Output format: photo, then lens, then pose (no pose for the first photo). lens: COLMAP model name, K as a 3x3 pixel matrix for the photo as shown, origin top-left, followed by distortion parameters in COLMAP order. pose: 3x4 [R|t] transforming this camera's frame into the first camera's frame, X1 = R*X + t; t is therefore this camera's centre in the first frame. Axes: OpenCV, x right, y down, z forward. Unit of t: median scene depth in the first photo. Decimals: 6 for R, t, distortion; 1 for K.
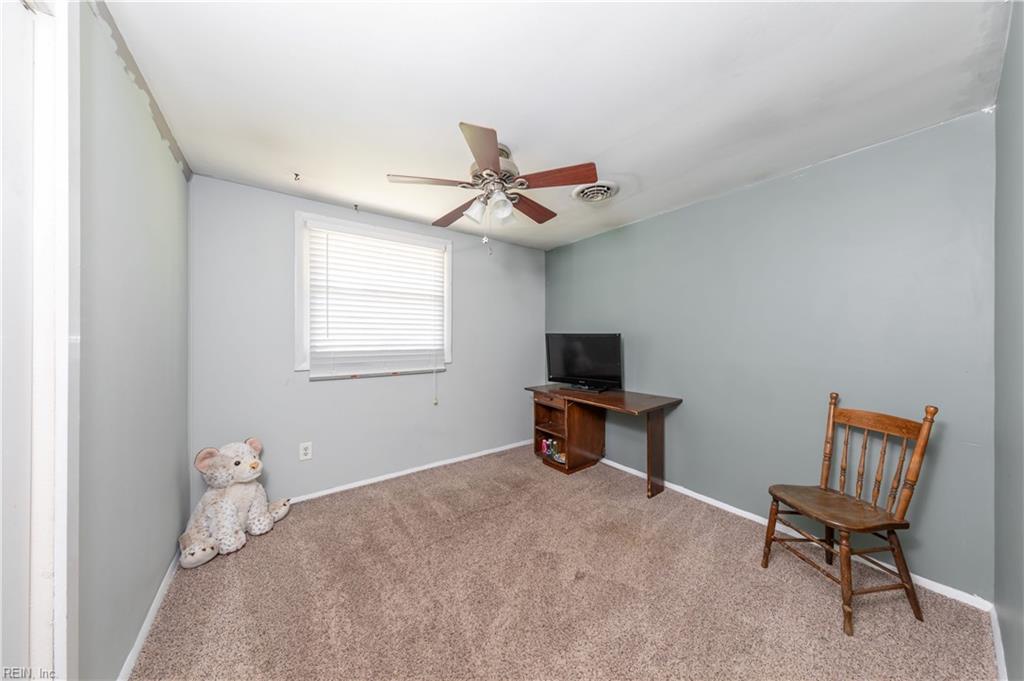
lens RADIAL K [[321.3, 0, 514.0], [0, 321.3, 336.9], [0, 0, 1]] dist [0.001346, 0.000032]
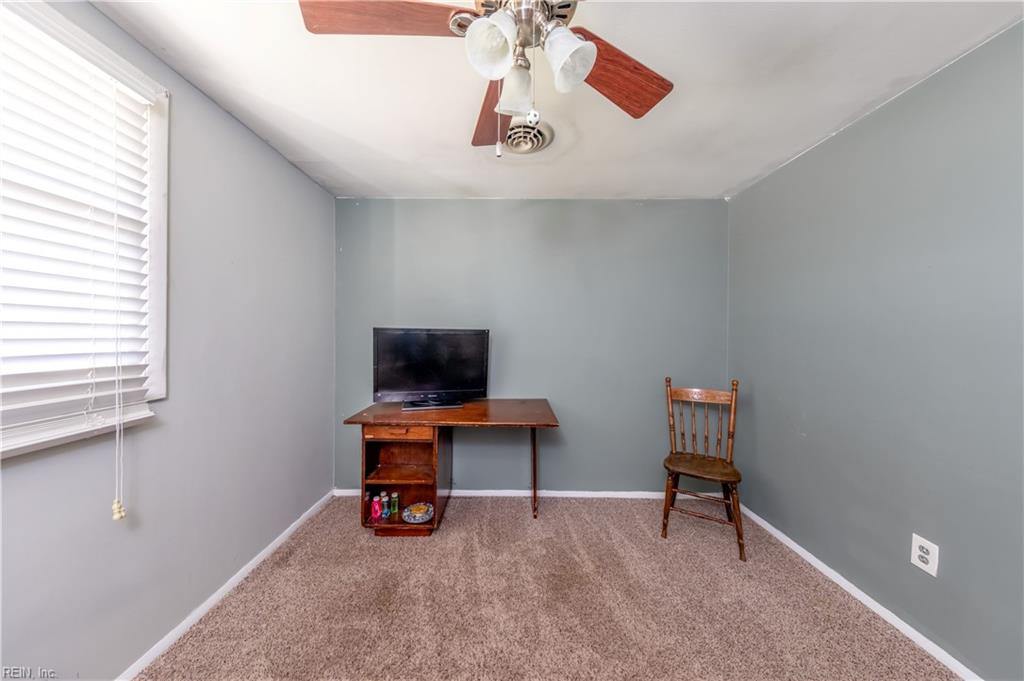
lens RADIAL K [[321.3, 0, 514.0], [0, 321.3, 336.9], [0, 0, 1]] dist [0.001346, 0.000032]
pose [[0.600489, -0.003581, 0.799625, -0.271816], [-0.005454, 0.999948, 0.008574, 0.000648], [-0.799614, -0.009510, 0.600439, 0.456491]]
